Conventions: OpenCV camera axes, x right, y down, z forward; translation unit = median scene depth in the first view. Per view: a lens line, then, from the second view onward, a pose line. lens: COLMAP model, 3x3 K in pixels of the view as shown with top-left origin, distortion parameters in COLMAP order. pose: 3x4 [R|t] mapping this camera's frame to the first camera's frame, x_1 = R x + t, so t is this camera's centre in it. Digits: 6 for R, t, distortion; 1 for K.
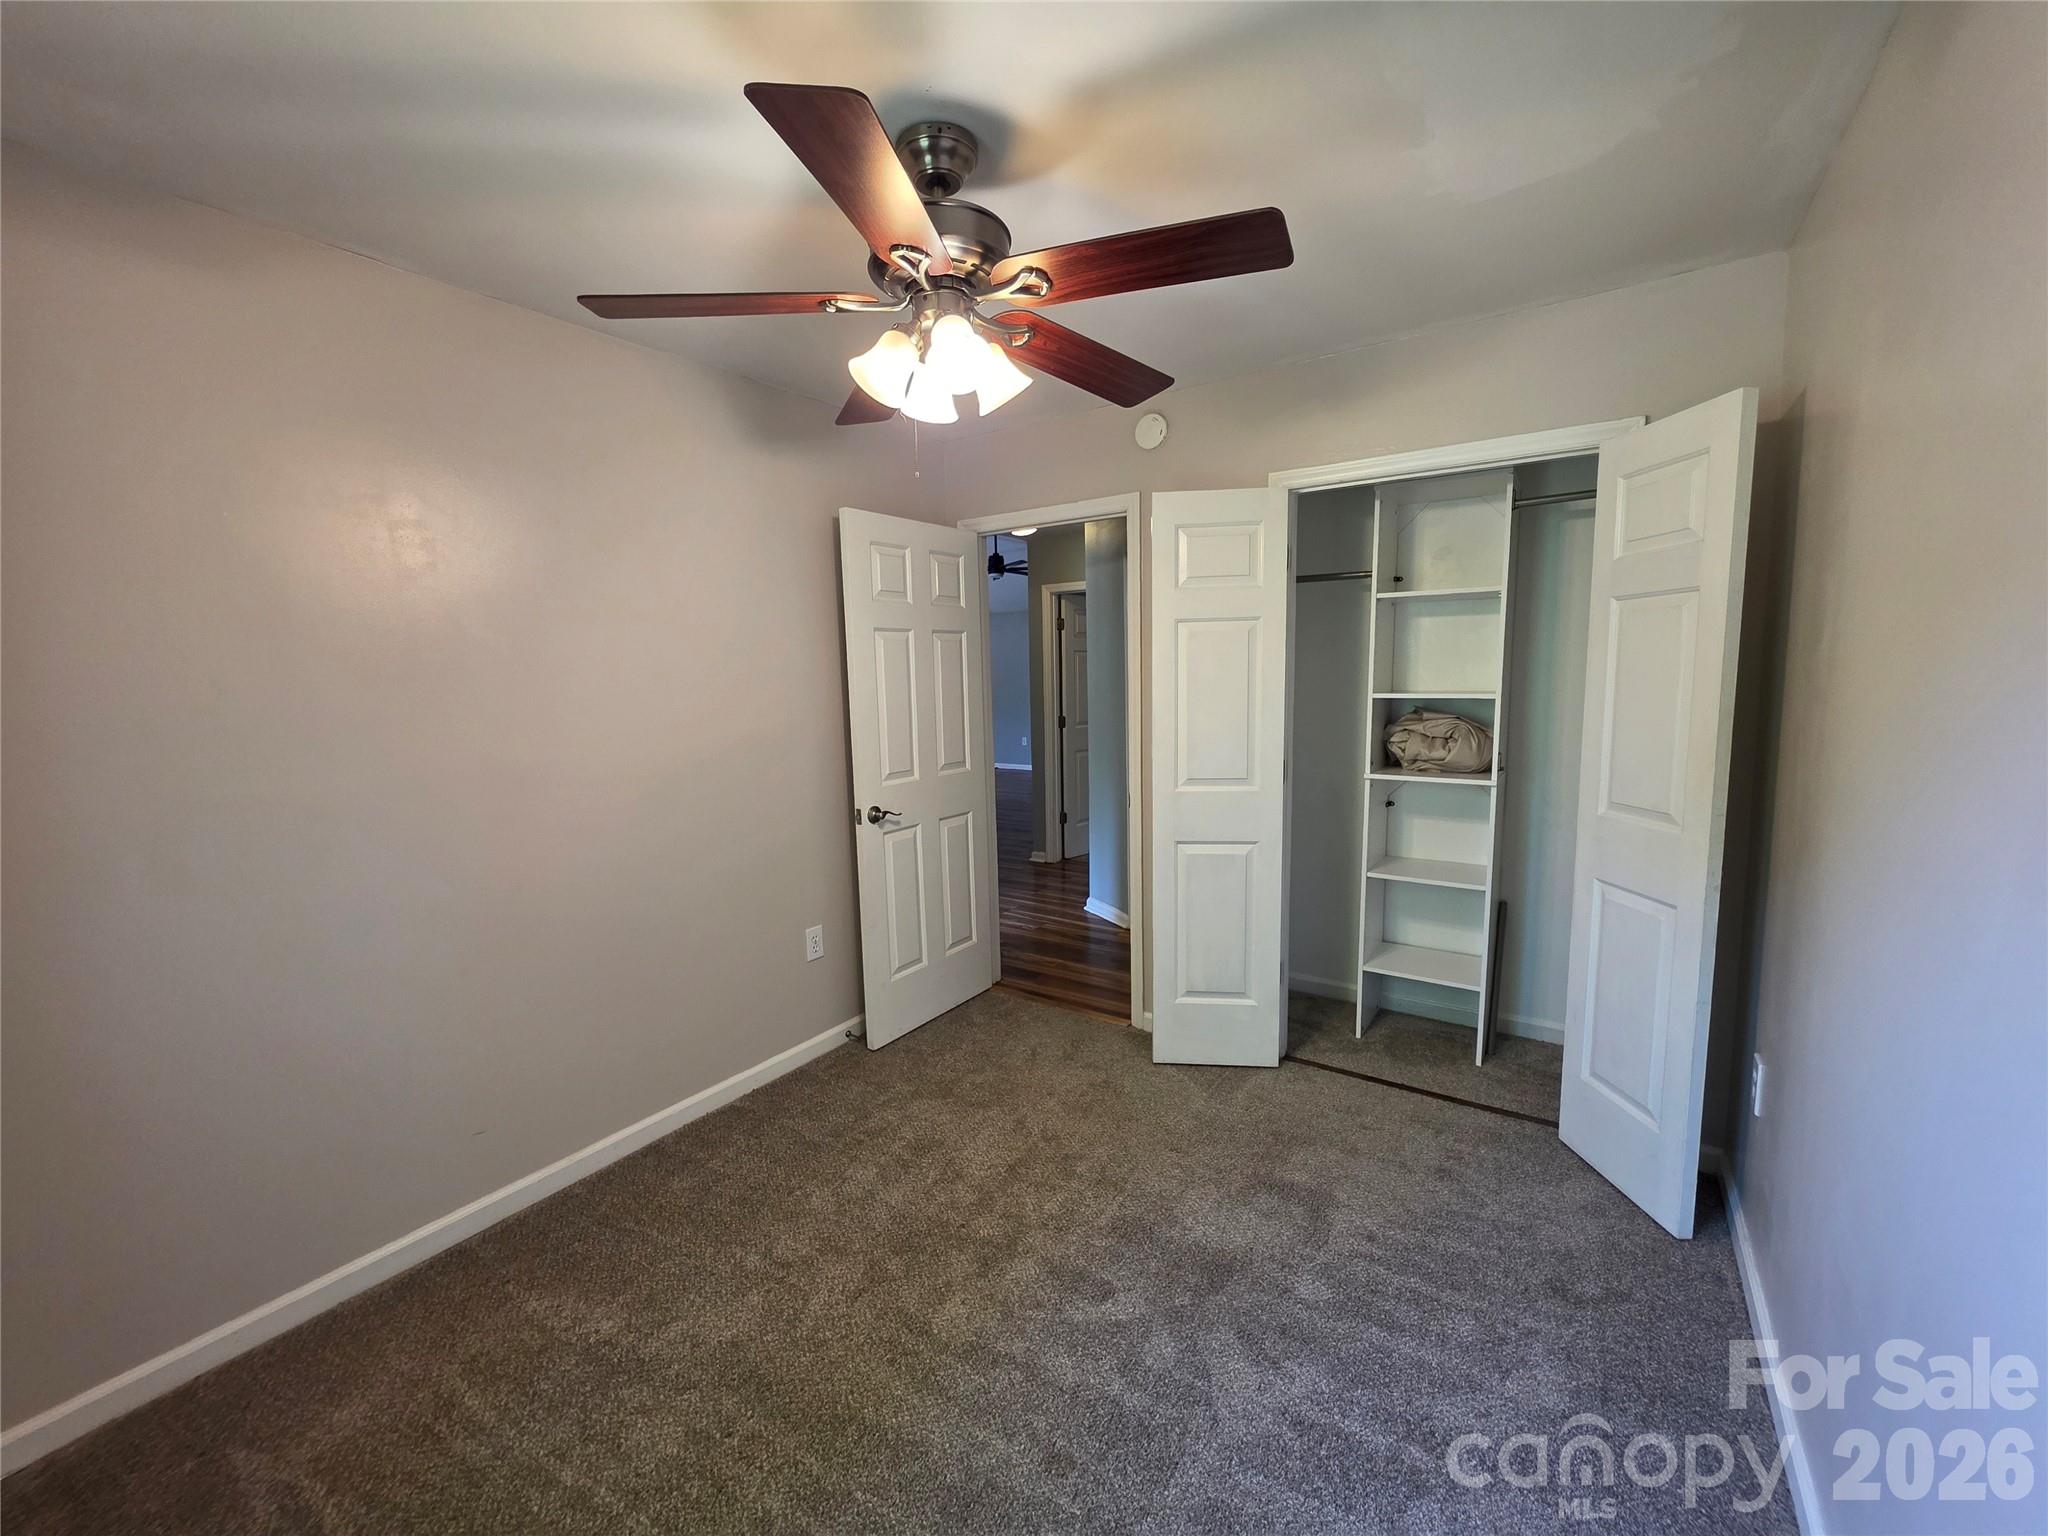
lens RADIAL K [[822.8, 0, 1022.8], [0, 822.8, 764.4], [0, 0, 1]] dist [0.001063, 0.000512]
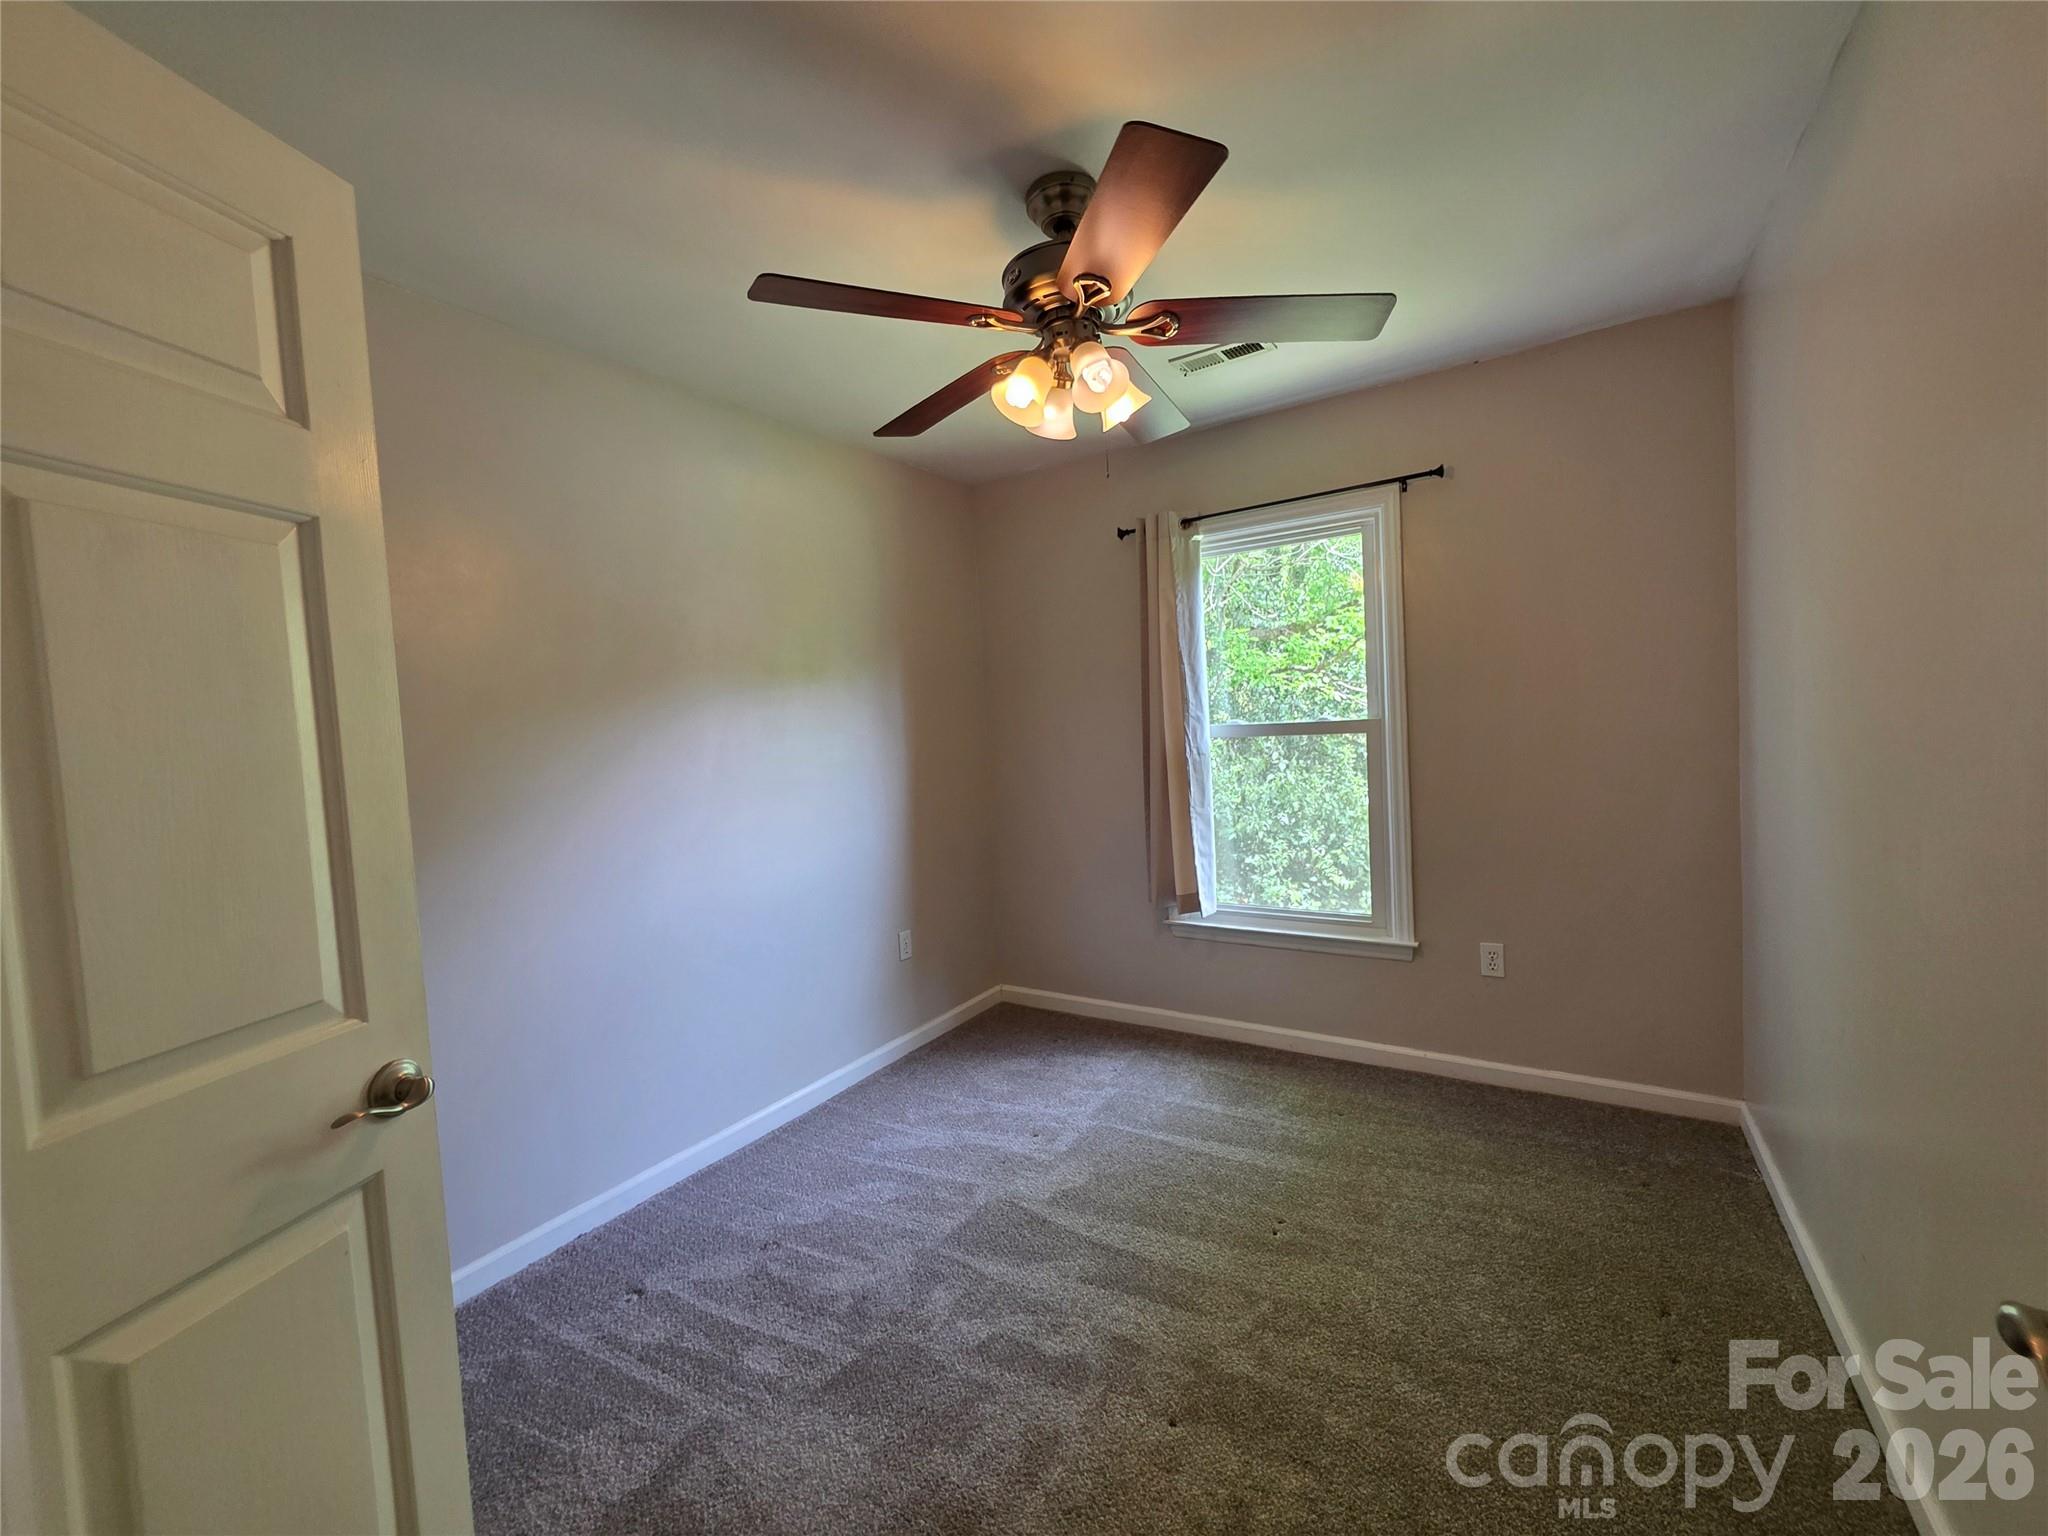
lens RADIAL K [[822.8, 0, 1022.8], [0, 822.8, 764.4], [0, 0, 1]] dist [0.001063, 0.000512]
pose [[-0.997376, 0.068270, -0.024087, 0.030946], [0.063825, 0.986244, 0.152477, -0.132118], [0.034165, 0.150540, -0.988013, 1.610869]]
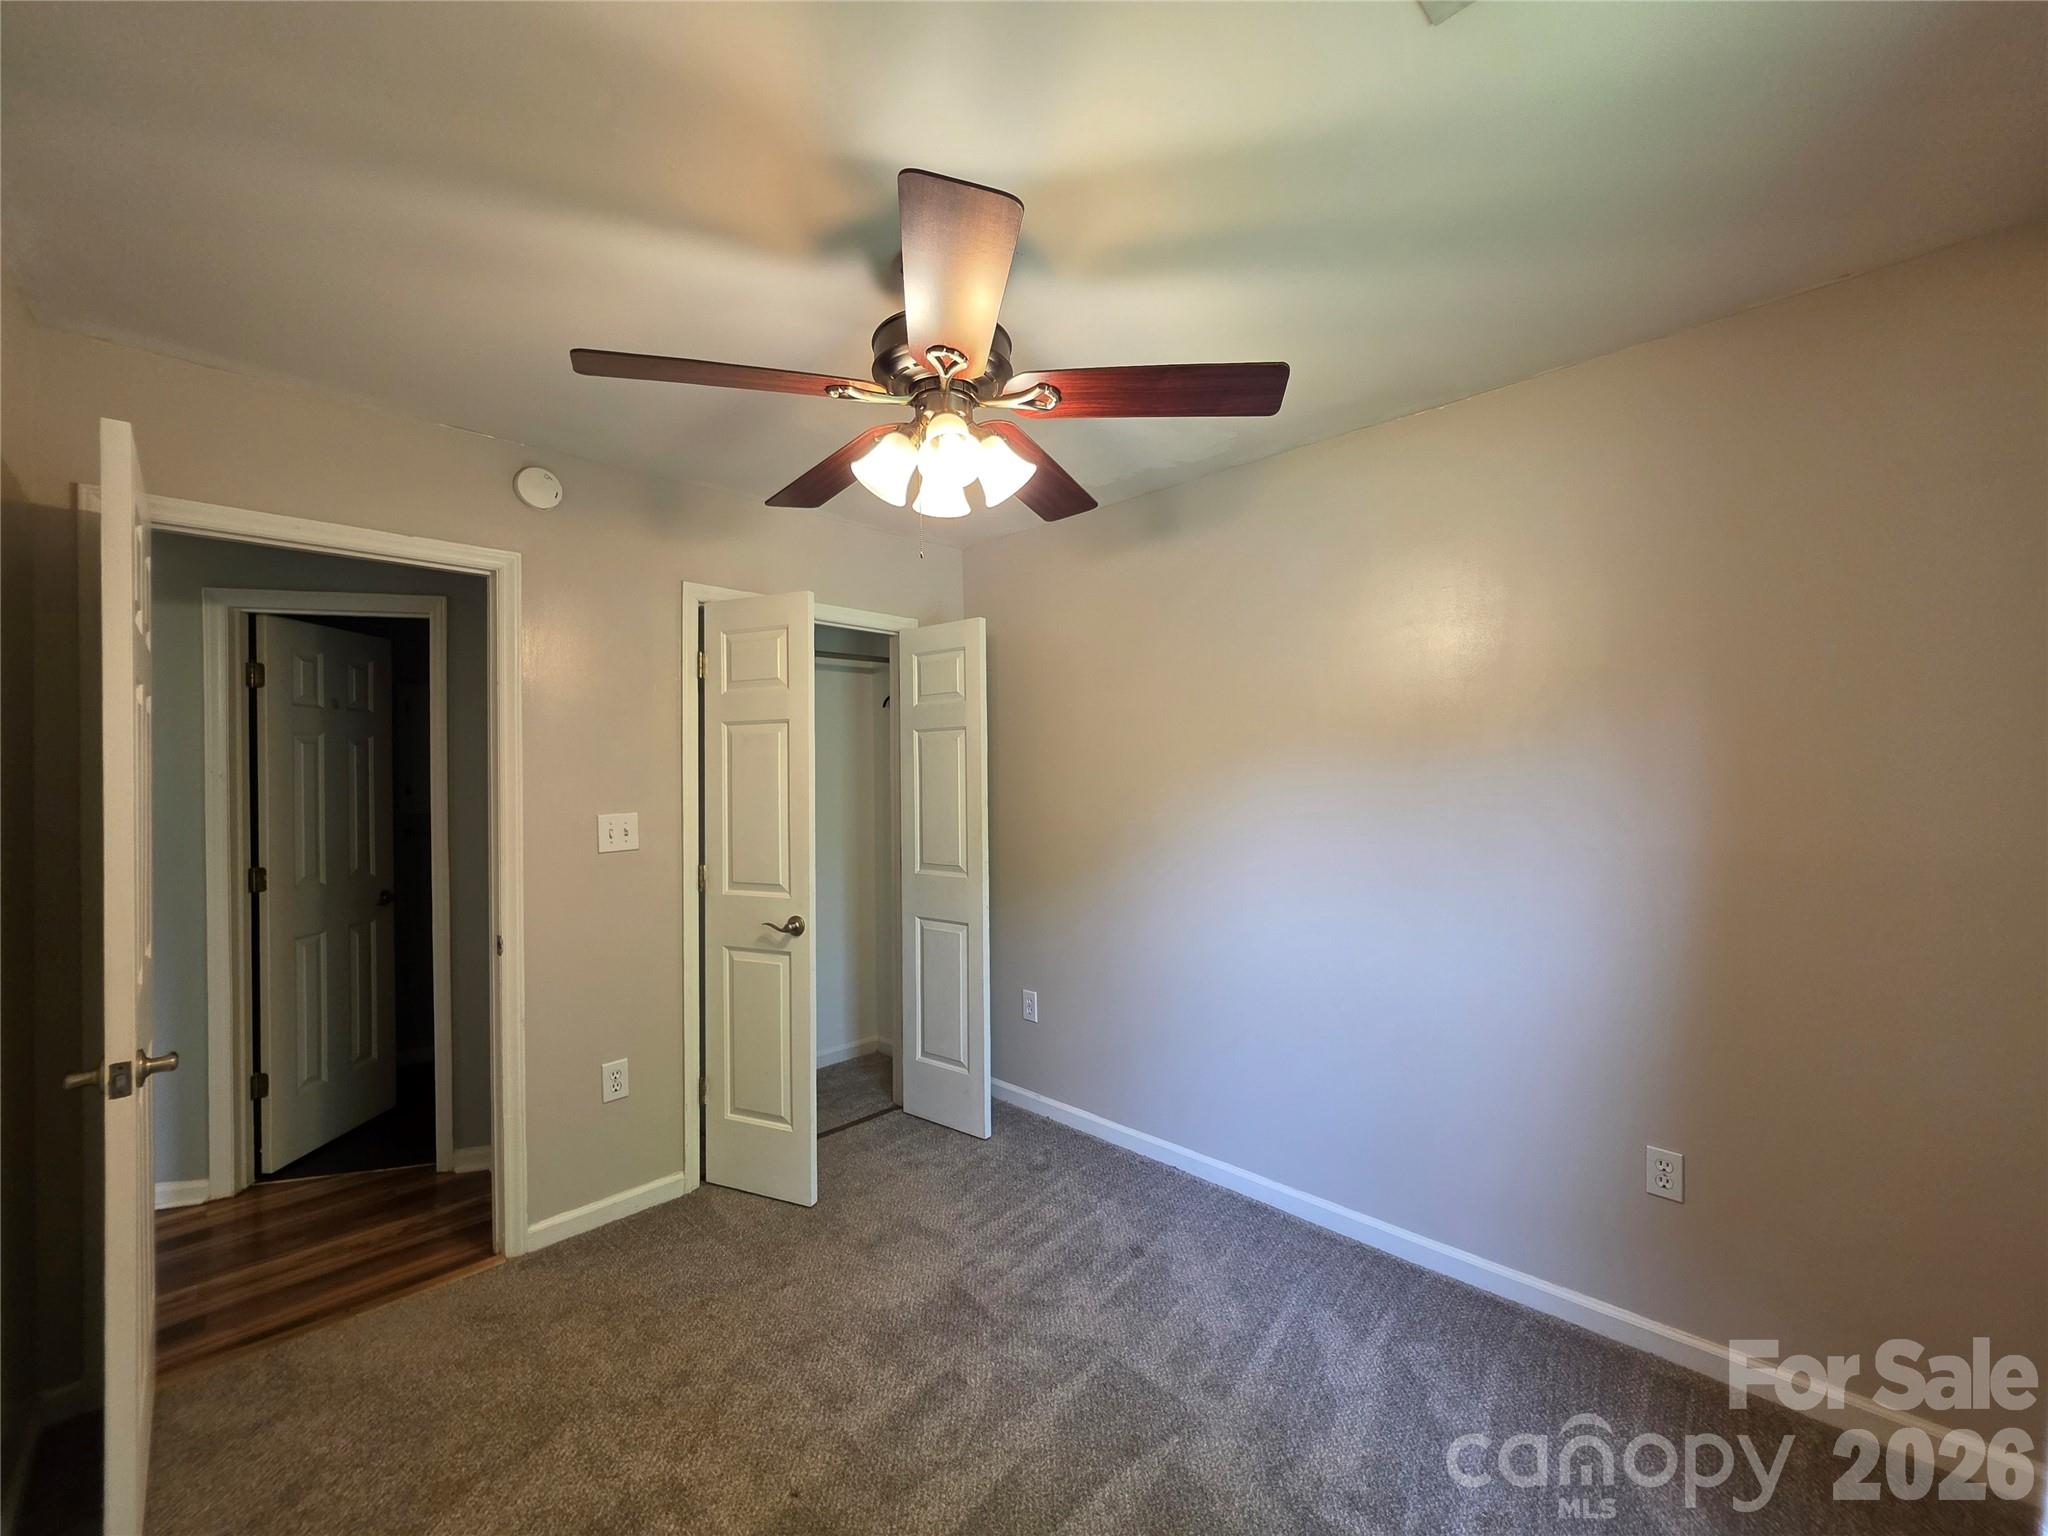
lens RADIAL K [[822.8, 0, 1022.8], [0, 822.8, 764.4], [0, 0, 1]] dist [0.001063, 0.000512]
pose [[0.187069, 0.015908, 0.982218, -0.795053], [0.116291, 0.992479, -0.038222, -0.060127], [-0.975439, 0.121373, 0.183812, 0.563413]]
